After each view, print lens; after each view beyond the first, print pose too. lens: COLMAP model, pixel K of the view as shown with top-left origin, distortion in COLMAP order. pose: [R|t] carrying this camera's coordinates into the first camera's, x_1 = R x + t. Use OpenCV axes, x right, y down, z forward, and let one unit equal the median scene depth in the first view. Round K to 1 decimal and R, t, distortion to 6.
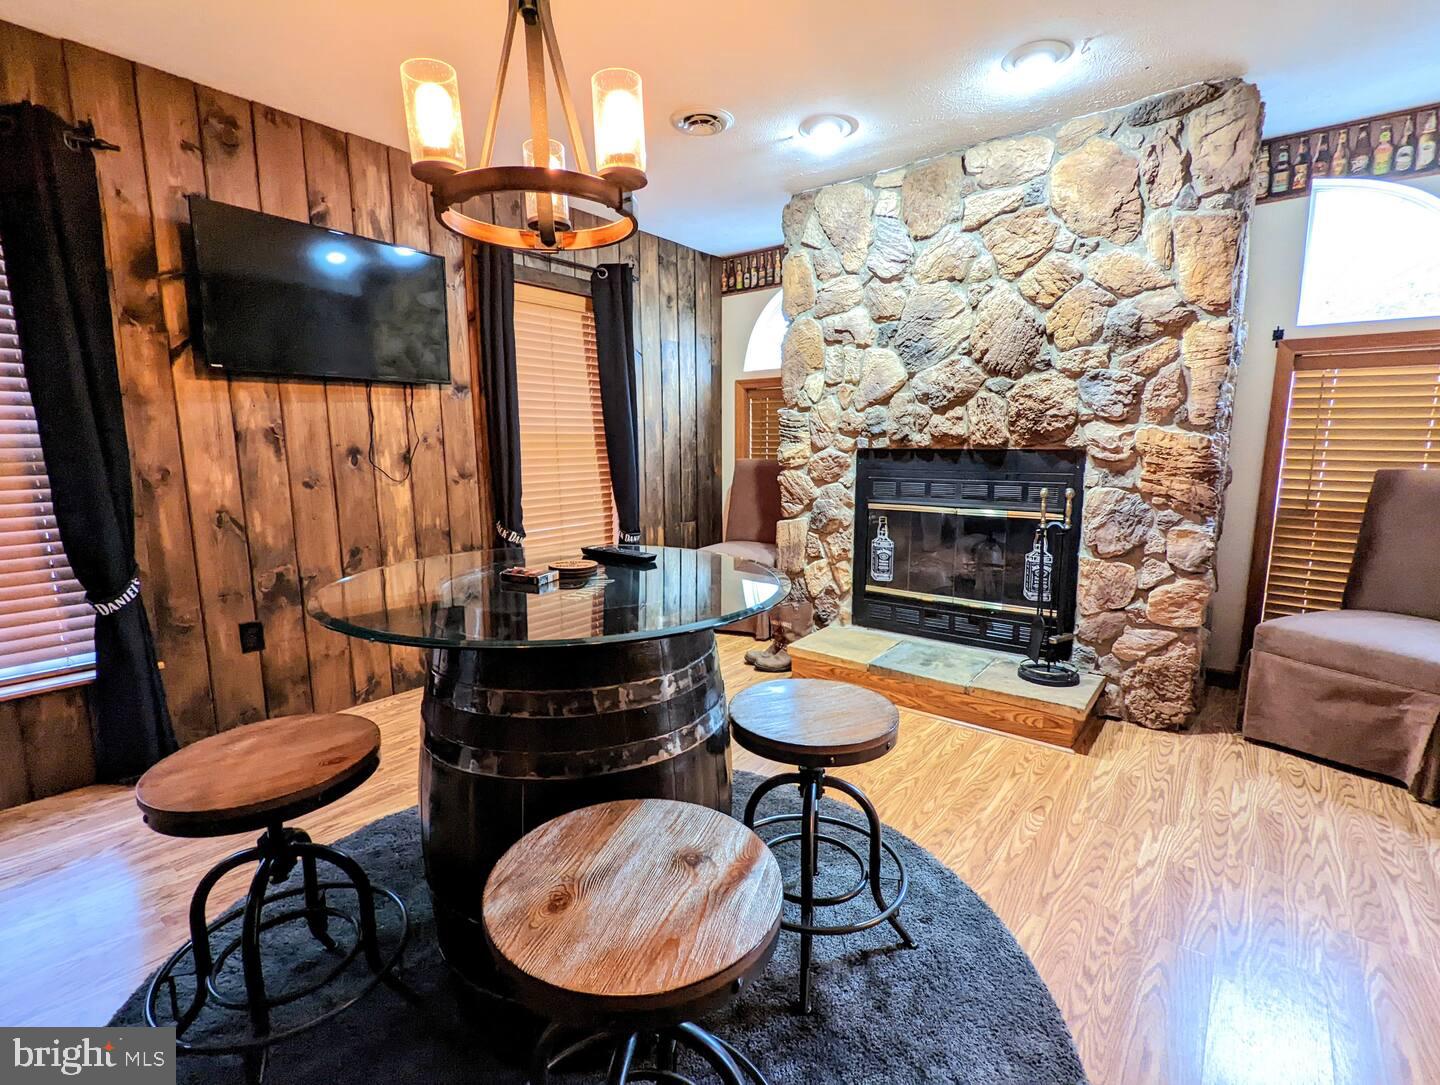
lens RADIAL K [[679.4, 0, 718.5], [0, 679.4, 546.5], [0, 0, 1]] dist [-0.001183, -0.001181]
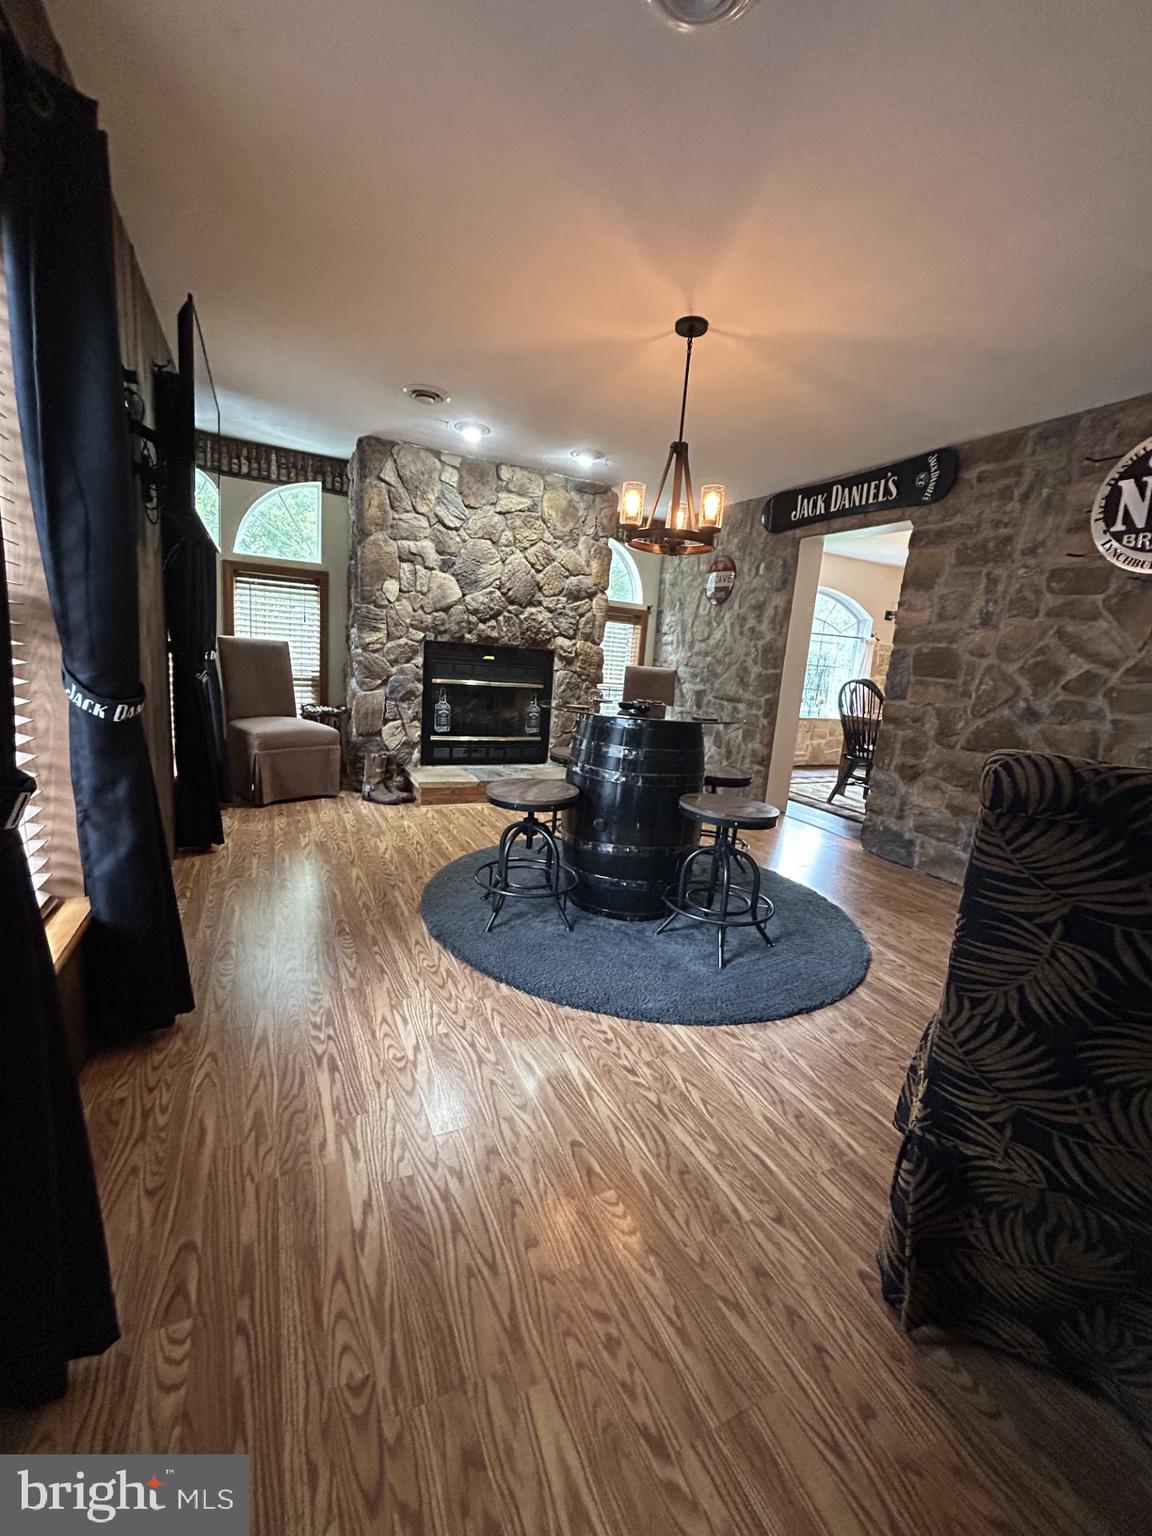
lens RADIAL K [[613.7, 0, 576.0], [0, 613.7, 768.0], [0, 0, 1]] dist [-0.000079, -0.000263]
pose [[0.434509, -0.122017, 0.892364, -0.911309], [0.061952, 0.992483, 0.105541, 0.006009], [-0.898534, 0.009425, 0.438802, 0.166737]]
